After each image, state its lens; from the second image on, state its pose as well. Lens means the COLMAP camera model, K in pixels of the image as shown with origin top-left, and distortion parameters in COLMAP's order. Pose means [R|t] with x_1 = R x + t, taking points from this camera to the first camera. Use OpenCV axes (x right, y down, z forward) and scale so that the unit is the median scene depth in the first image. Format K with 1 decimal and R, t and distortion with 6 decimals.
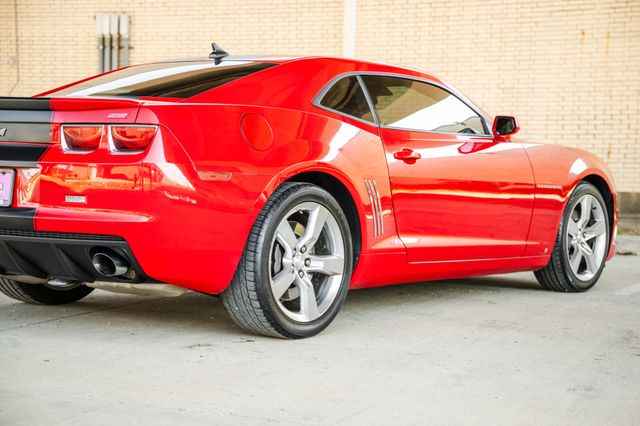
lens RADIAL K [[1202.0, 0, 352.5], [0, 1202.0, 226.3], [0, 0, 1]] dist [0.276543, 0.316239]
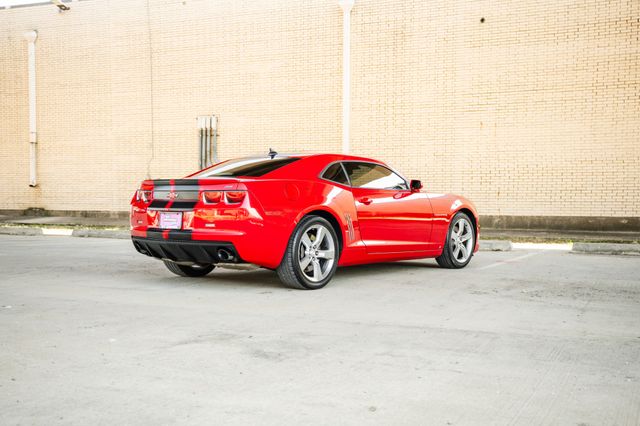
lens RADIAL K [[794.0, 0, 358.7], [0, 794.0, 214.2], [0, 0, 1]] dist [0.019029, 0.025790]
pose [[0.999853, -0.016654, 0.003957, 0.030920], [0.016774, 0.999334, -0.032395, 0.007771], [-0.003415, 0.032457, 0.999467, -0.382100]]
